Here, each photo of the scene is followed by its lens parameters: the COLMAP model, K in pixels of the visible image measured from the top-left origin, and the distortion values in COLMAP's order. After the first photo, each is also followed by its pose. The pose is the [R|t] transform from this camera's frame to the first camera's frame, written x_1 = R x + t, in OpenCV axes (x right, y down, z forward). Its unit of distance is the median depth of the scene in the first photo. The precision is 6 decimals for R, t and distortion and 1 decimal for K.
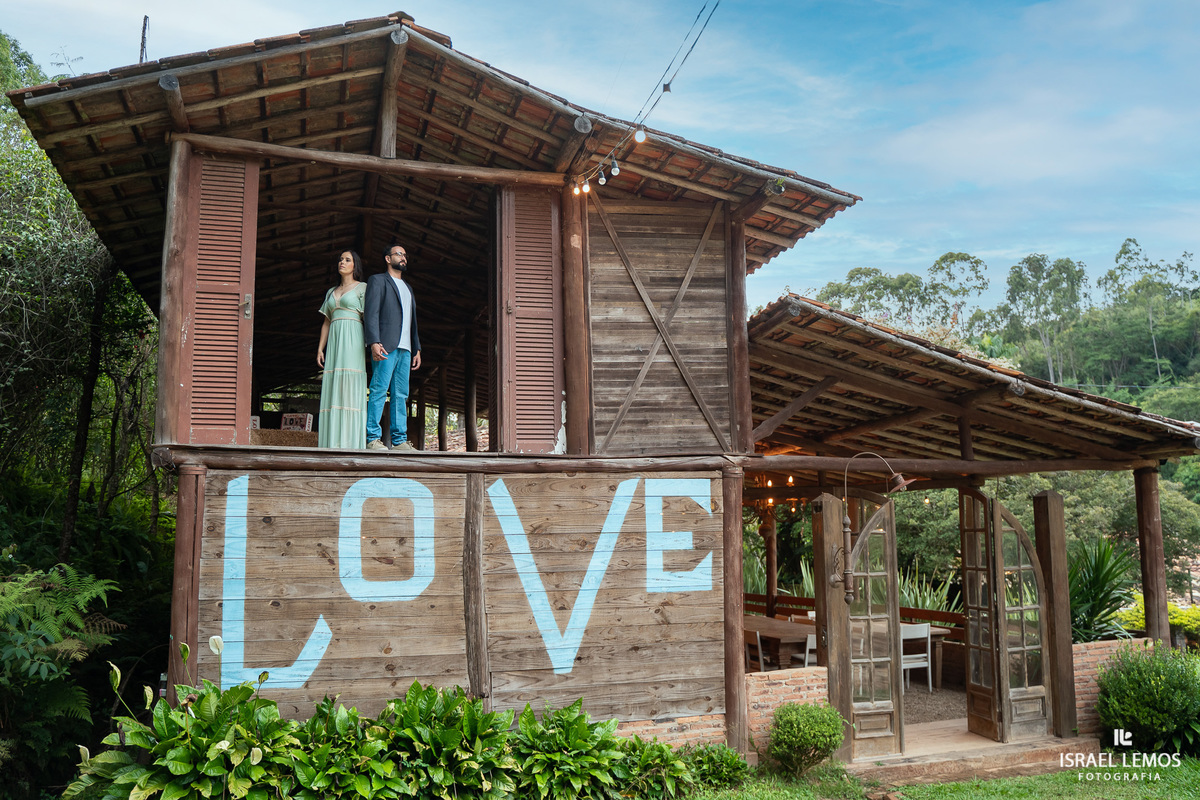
lens RADIAL K [[983.2, 0, 605.9], [0, 983.2, 396.8], [0, 0, 1]] dist [-0.112748, 0.078086]
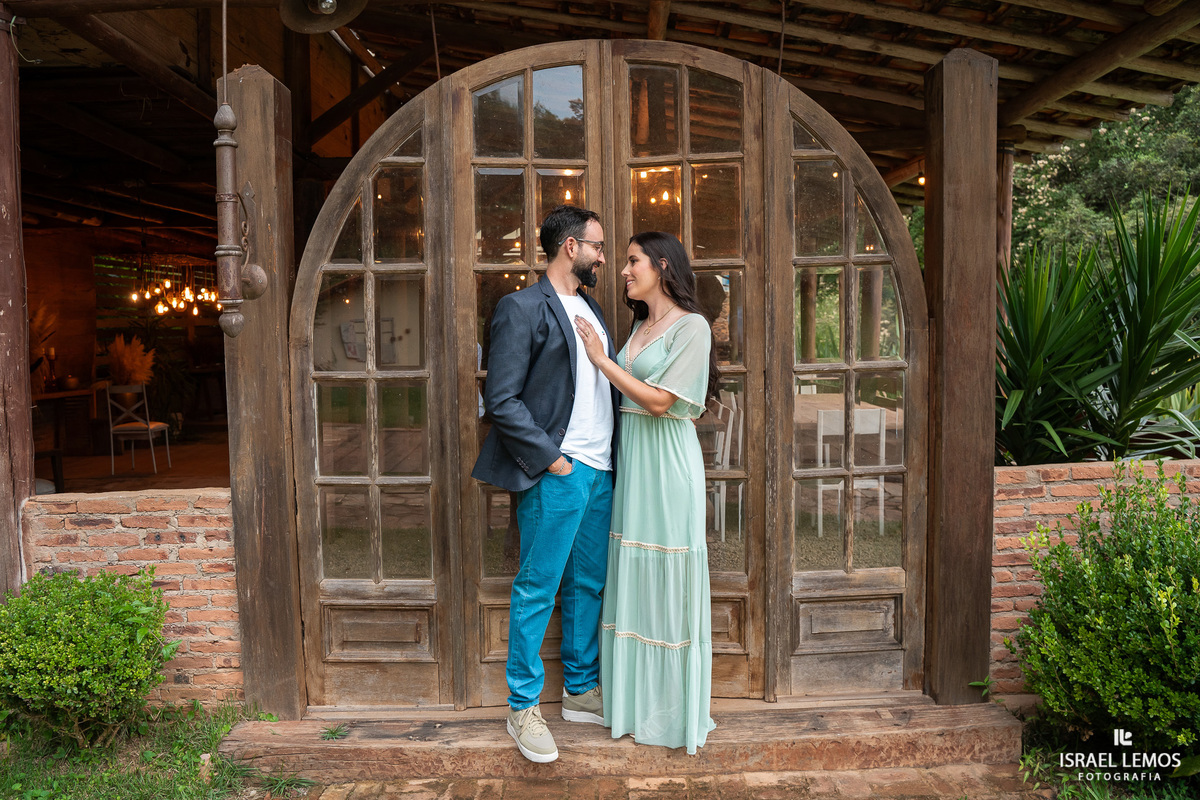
lens RADIAL K [[983.2, 0, 587.9], [0, 983.2, 400.9], [0, 0, 1]] dist [-0.112748, 0.078086]
pose [[0.954619, 0.016847, -0.297353, 0.518248], [0.046649, 0.977618, 0.205151, 0.173315], [0.294154, -0.209712, 0.932467, 0.705479]]
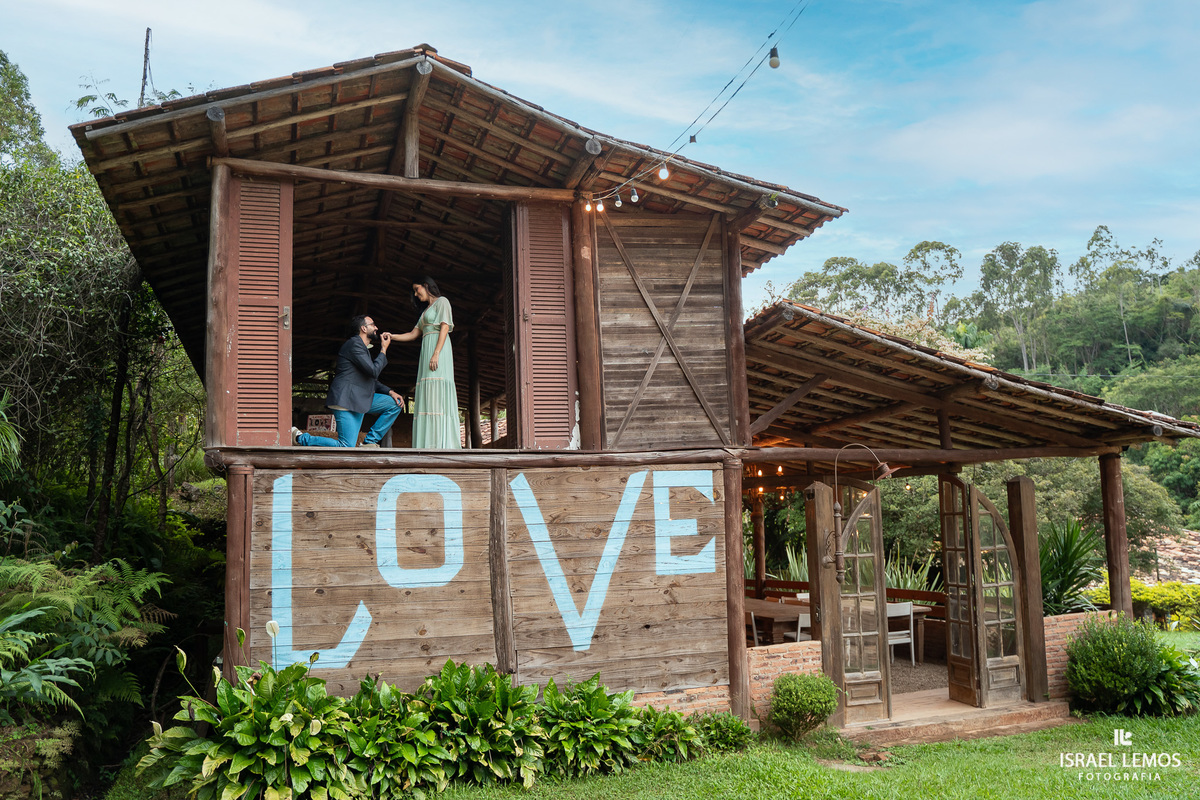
lens RADIAL K [[983.2, 0, 608.7], [0, 983.2, 401.9], [0, 0, 1]] dist [-0.112748, 0.078086]
pose [[0.999586, -0.013703, 0.025284, -0.036577], [0.013340, 0.999807, 0.014443, -0.009882], [-0.025477, -0.014100, 0.999576, -0.088472]]
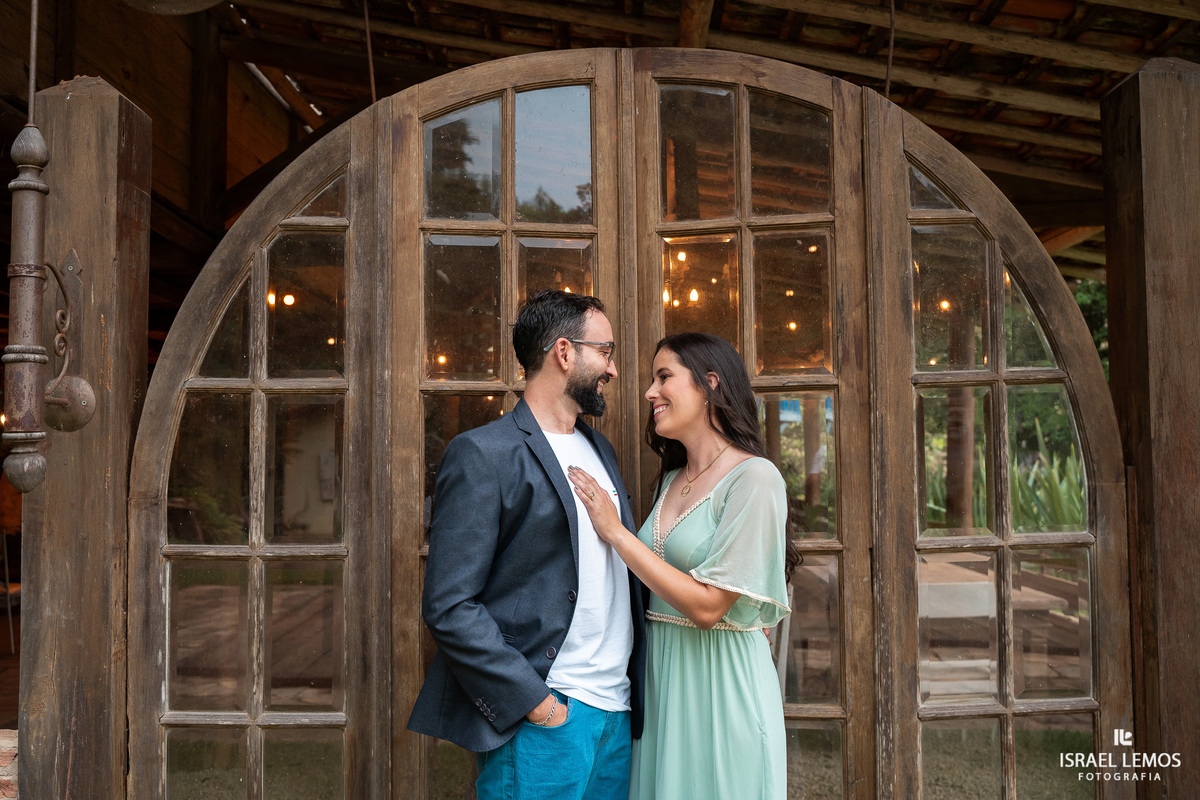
lens RADIAL K [[1377.3, 0, 605.7], [0, 1377.3, 395.6], [0, 0, 1]] dist [0.021560, 0.000000]
pose [[0.956330, -0.015561, -0.291875, 0.507071], [0.040164, 0.996105, 0.078490, 0.175950], [0.289516, -0.086786, 0.953231, 0.743192]]
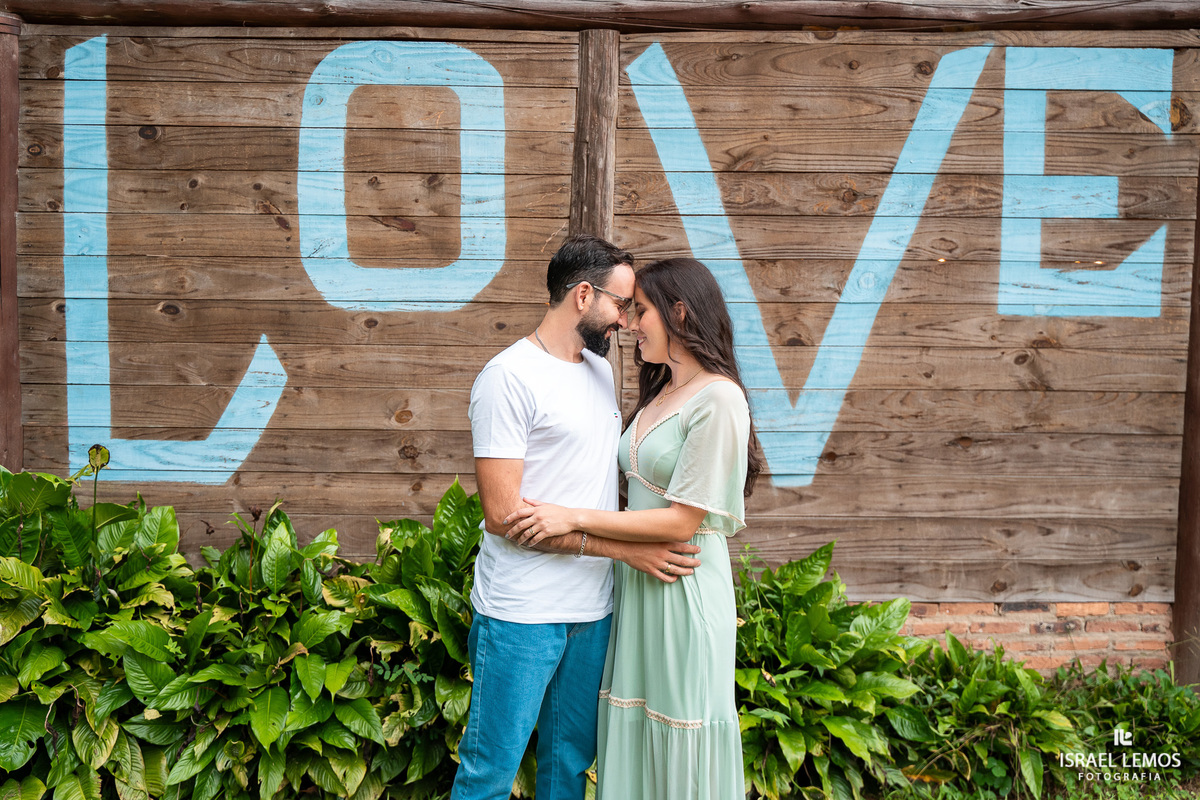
lens RADIAL K [[1130.6, 0, 599.2], [0, 1130.6, 397.4], [0, 0, 1]] dist [-0.046606, 0.000000]
pose [[0.952840, 0.043665, -0.300315, 0.024962], [0.018826, 0.979184, 0.202101, 0.133352], [0.302889, -0.198224, 0.932183, 0.483912]]
